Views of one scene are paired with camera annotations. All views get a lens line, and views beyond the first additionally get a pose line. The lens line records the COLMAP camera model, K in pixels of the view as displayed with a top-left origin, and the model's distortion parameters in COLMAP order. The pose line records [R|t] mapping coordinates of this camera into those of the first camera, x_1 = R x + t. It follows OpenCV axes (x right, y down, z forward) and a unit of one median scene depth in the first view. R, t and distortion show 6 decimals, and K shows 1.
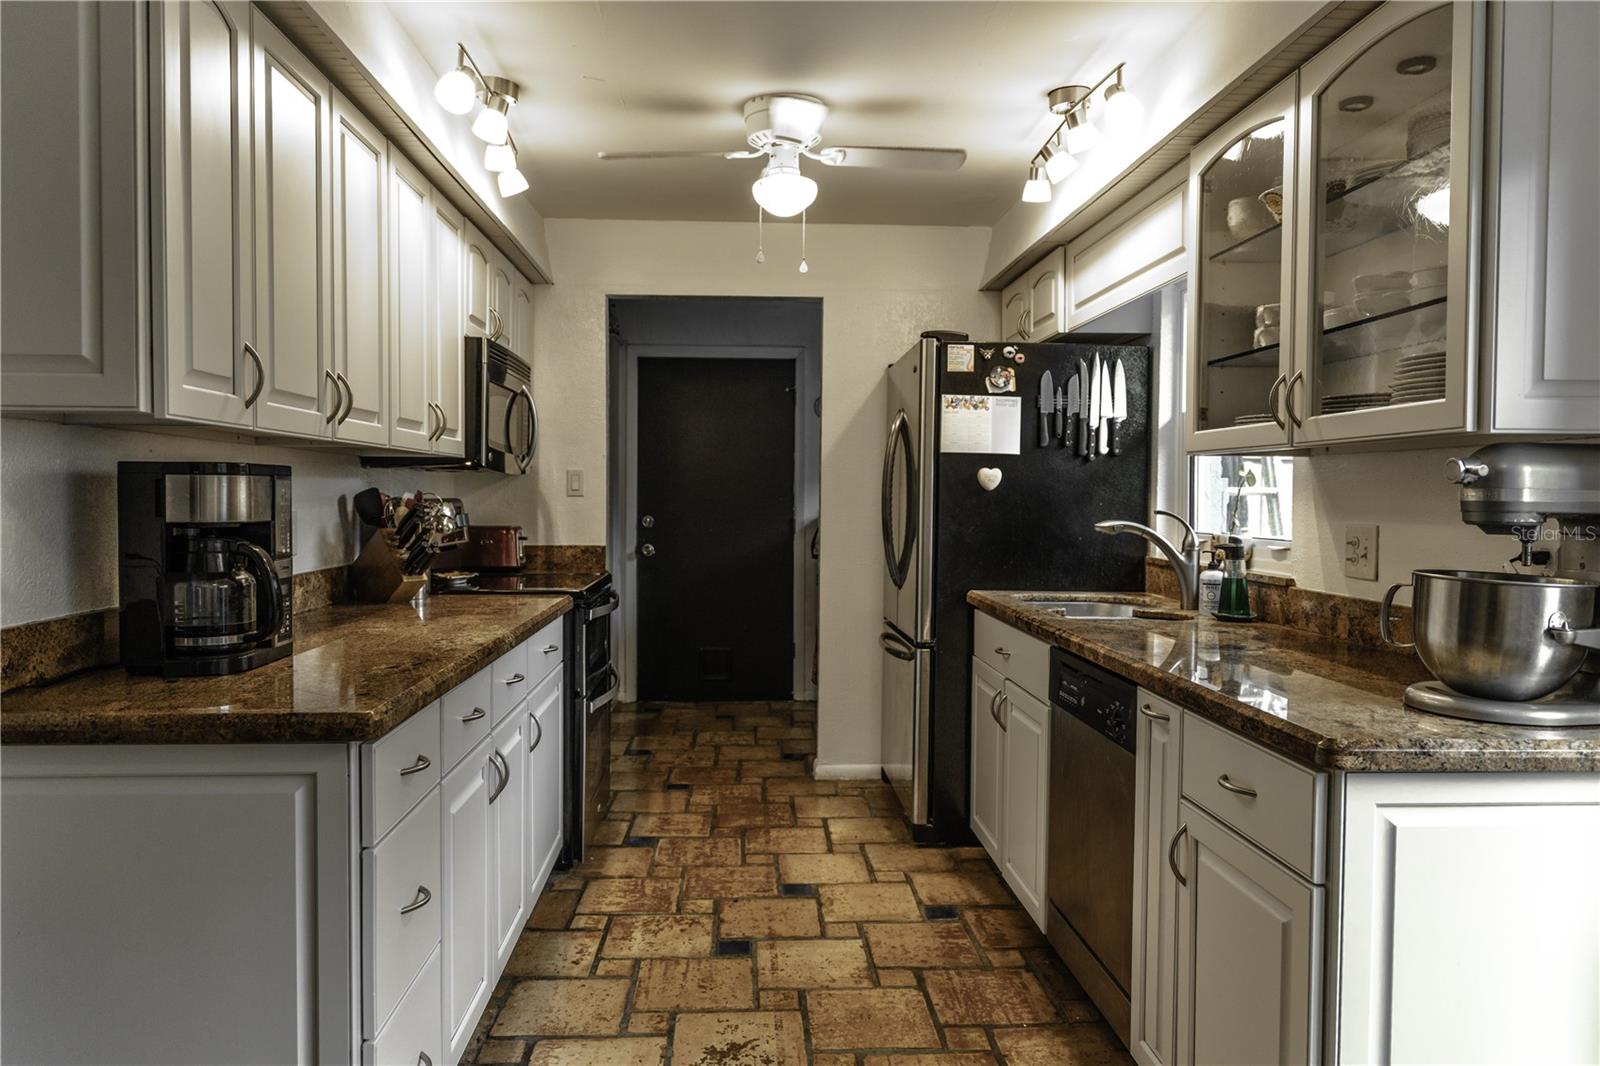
lens RADIAL K [[1100.7, 0, 799.4], [0, 1100.7, 529.0], [0, 0, 1]] dist [0.005954, -0.000094]
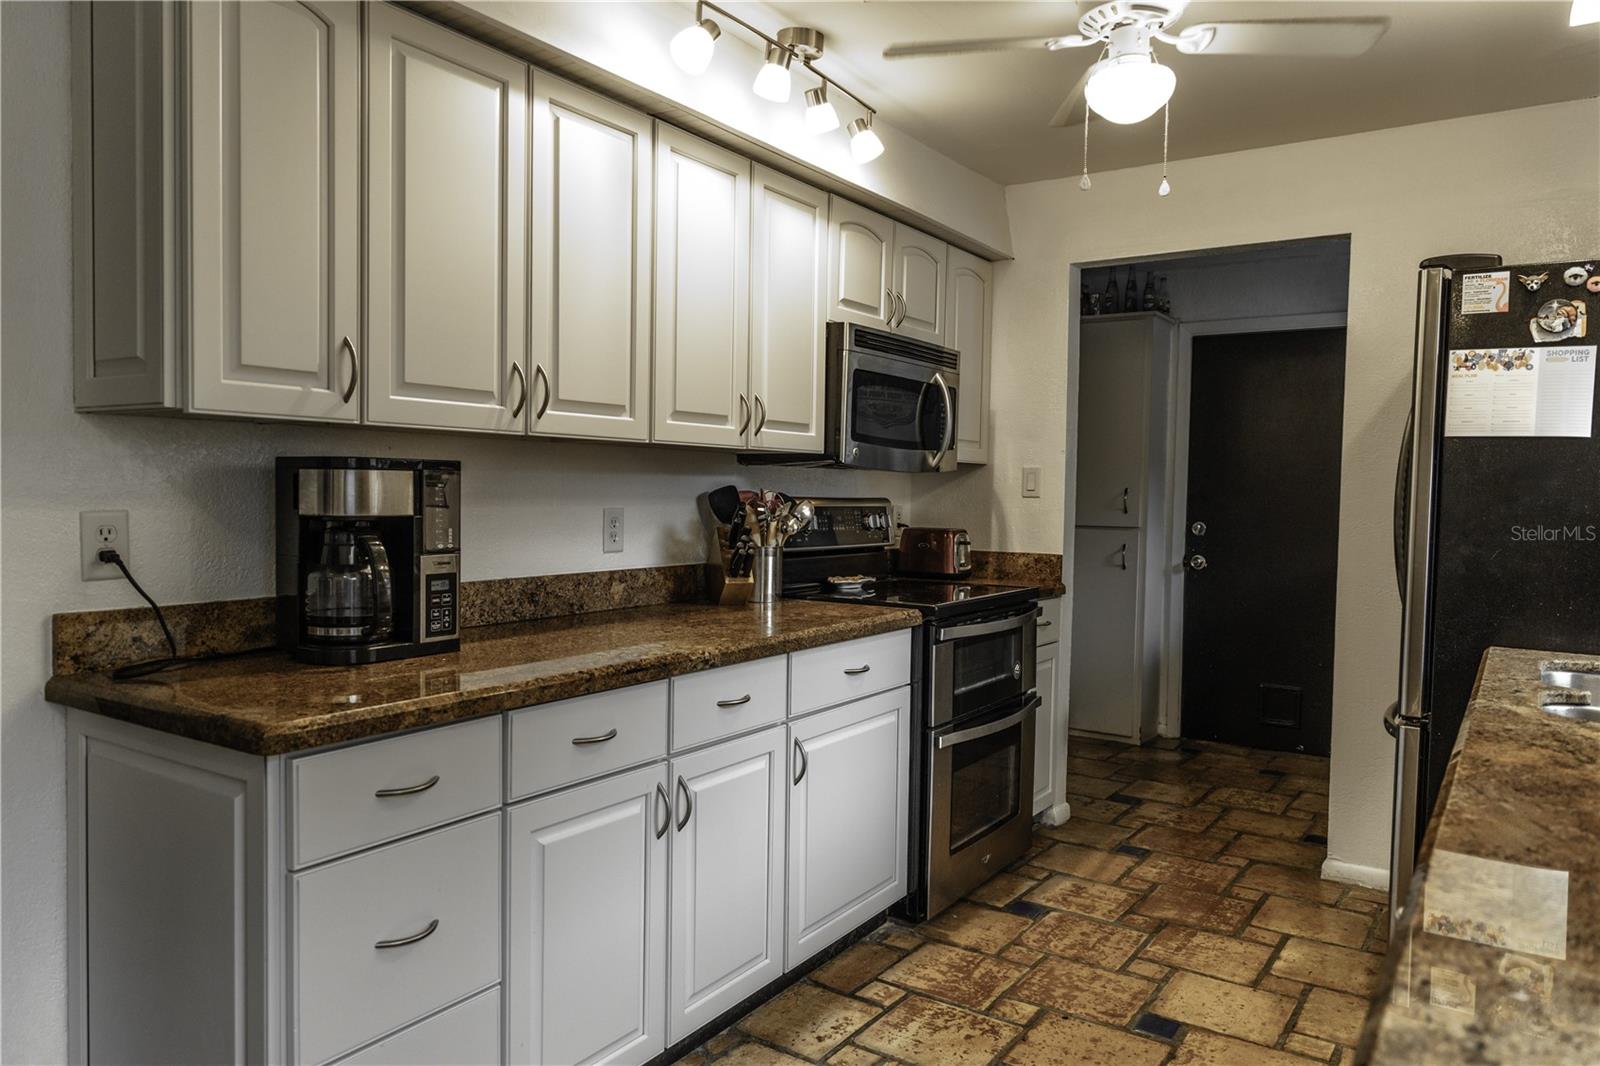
lens RADIAL K [[1100.7, 0, 799.4], [0, 1100.7, 529.0], [0, 0, 1]] dist [0.005954, -0.000094]
pose [[0.799005, 0.027981, -0.600672, 0.248010], [-0.029074, 0.999546, 0.007888, -0.008335], [0.600620, 0.011161, 0.799456, 0.257463]]
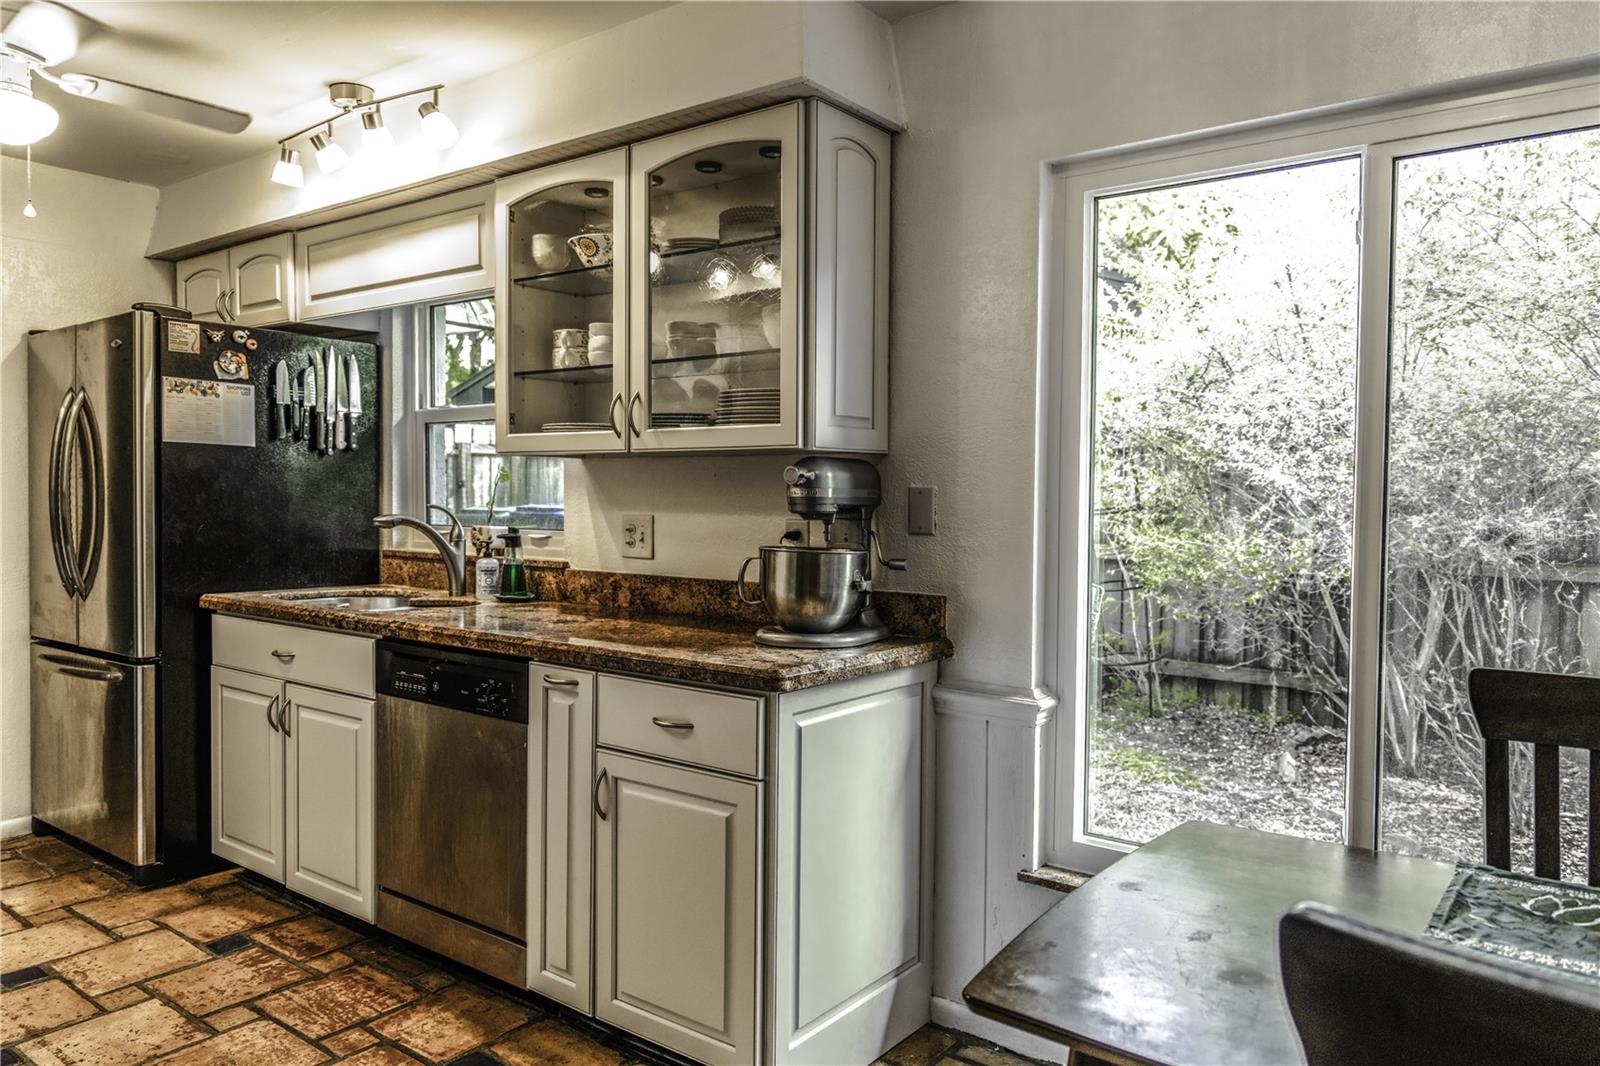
lens RADIAL K [[1098.2, 0, 800.0], [0, 1098.2, 533.0], [0, 0, 1]] dist [0.005595, 0.001455]
pose [[0.651601, -0.028382, 0.758030, -0.239349], [0.020309, 0.999594, 0.019969, -0.003495], [-0.758290, 0.002383, 0.651913, 0.037045]]
